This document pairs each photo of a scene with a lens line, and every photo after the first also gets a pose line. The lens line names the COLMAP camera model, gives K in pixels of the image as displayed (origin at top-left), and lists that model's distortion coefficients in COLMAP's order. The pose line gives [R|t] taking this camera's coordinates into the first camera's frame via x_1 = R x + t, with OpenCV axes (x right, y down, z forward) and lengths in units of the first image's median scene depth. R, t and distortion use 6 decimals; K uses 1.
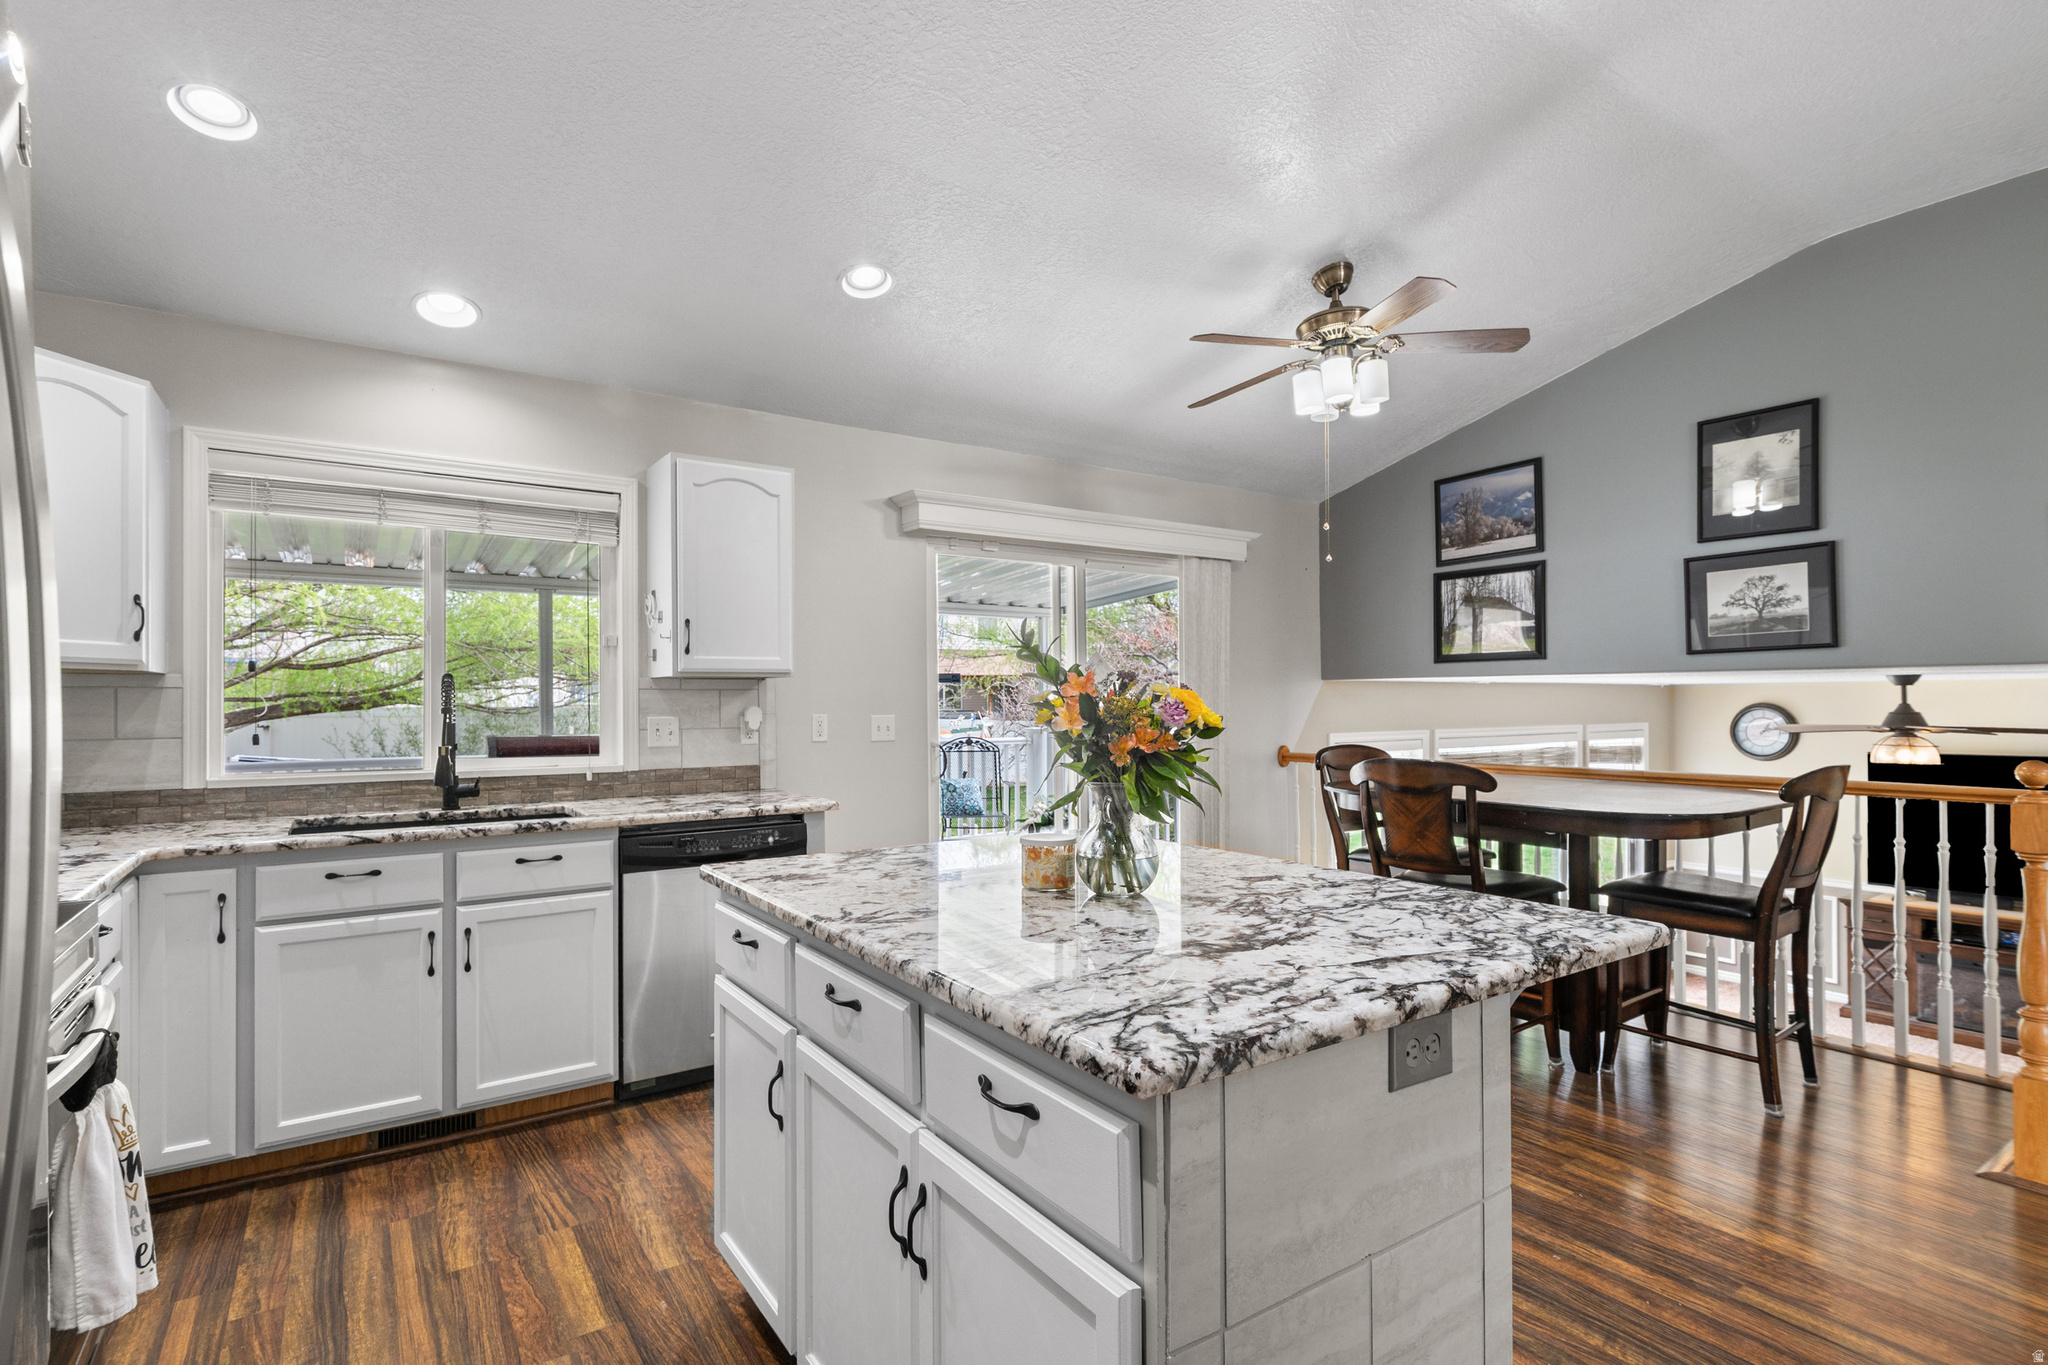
lens RADIAL K [[969.1, 0, 1005.2], [0, 969.1, 703.1], [0, 0, 1]] dist [-0.000672, -0.007993]
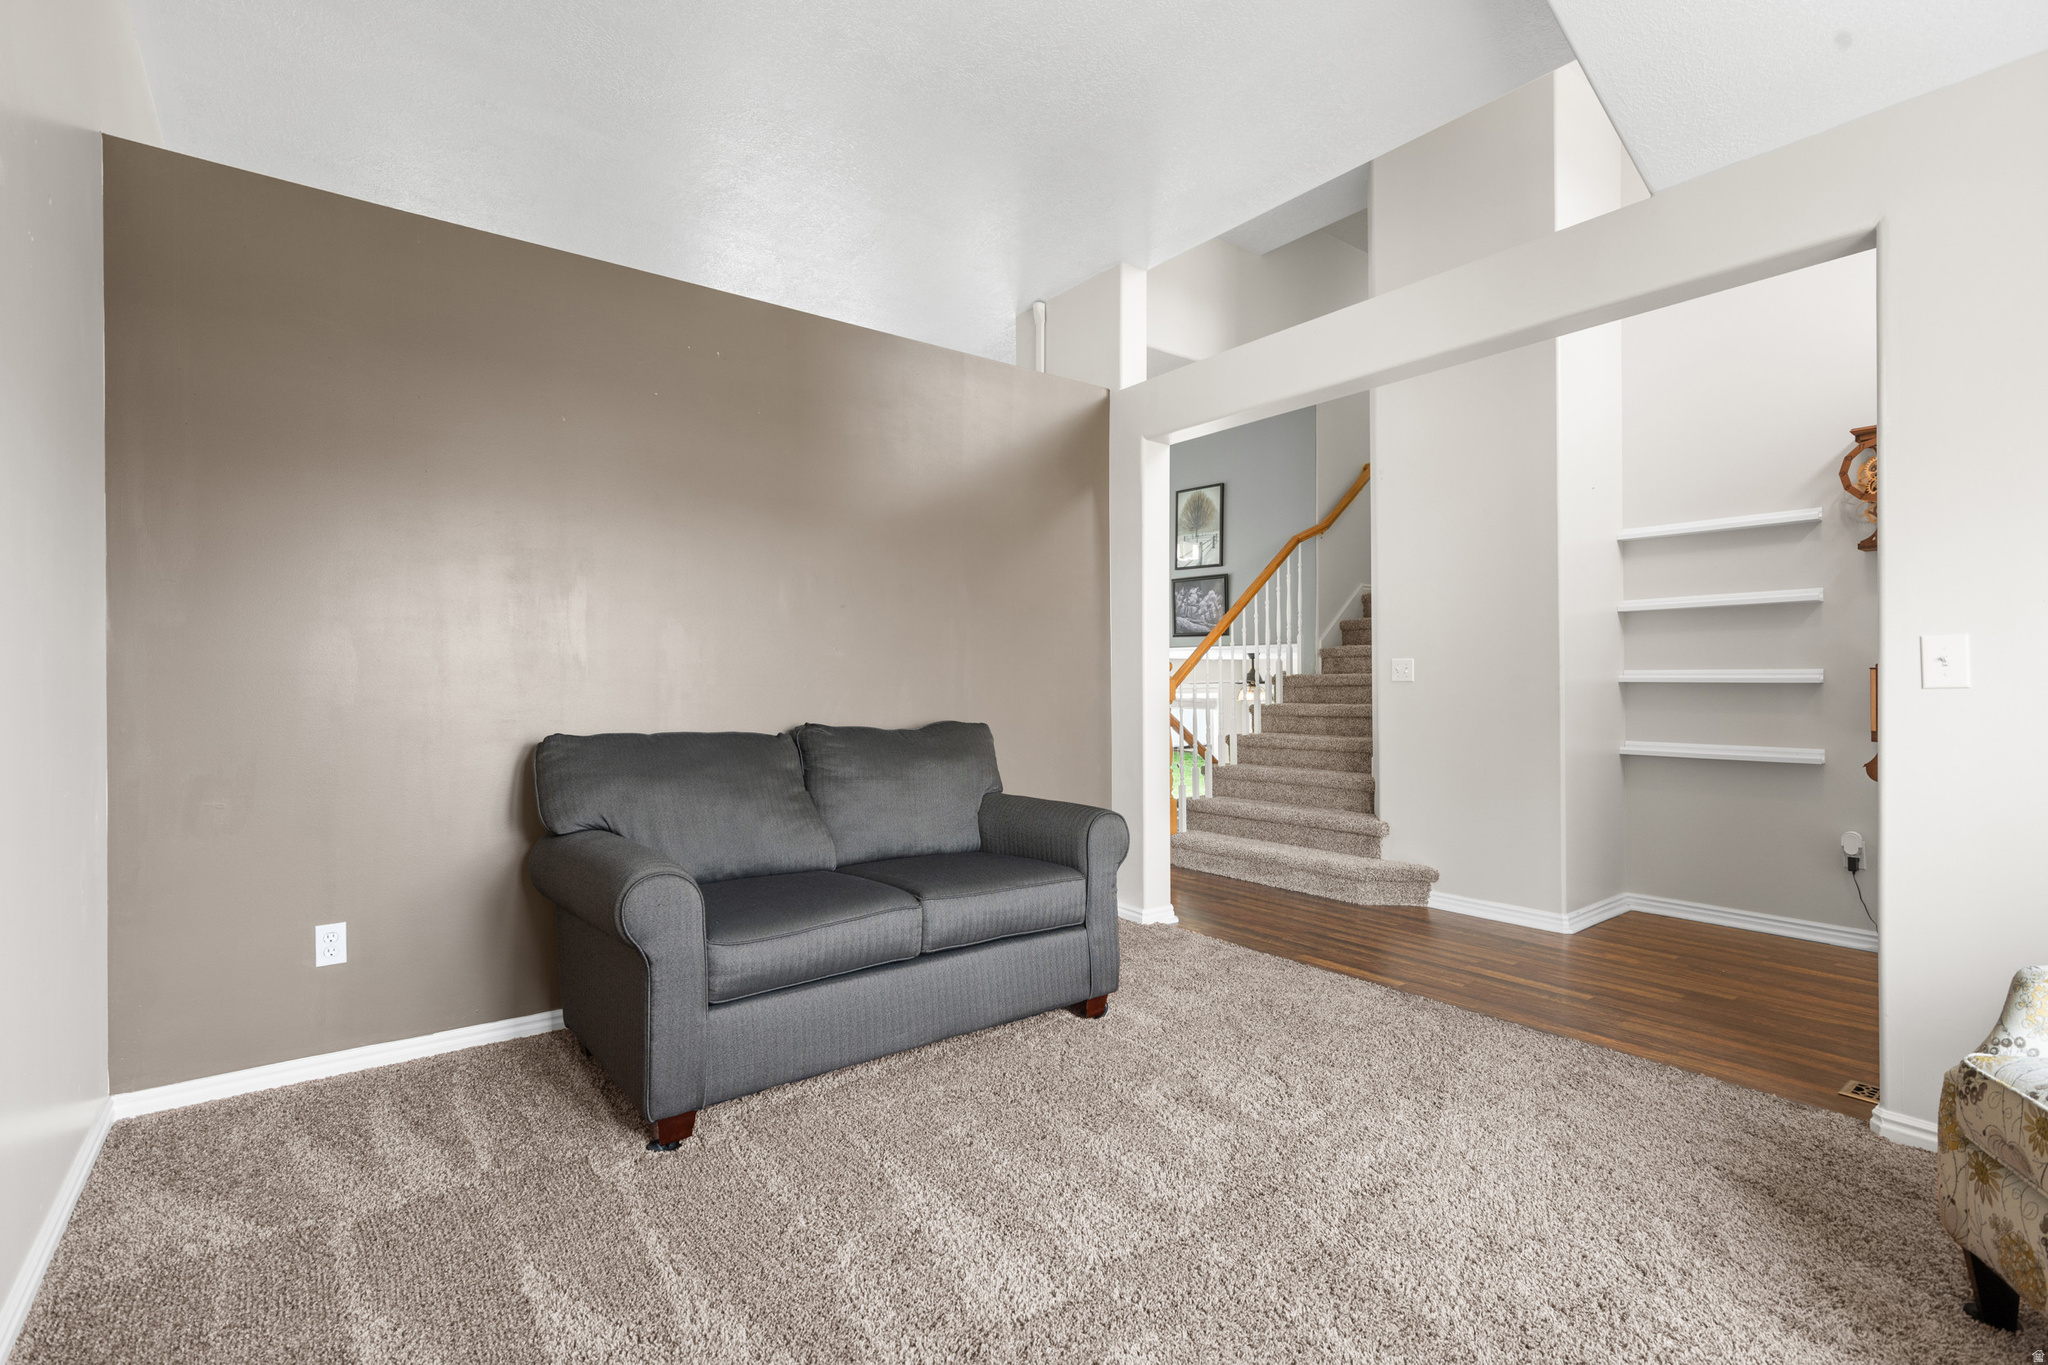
lens RADIAL K [[940.2, 0, 1021.7], [0, 940.2, 667.1], [0, 0, 1]] dist [-0.000748, -0.001331]
pose [[0.997733, 0.001907, 0.067268, 0.466969], [-0.001079, 0.999923, -0.012342, 0.028025], [-0.067286, 0.012241, 0.997659, -1.011725]]
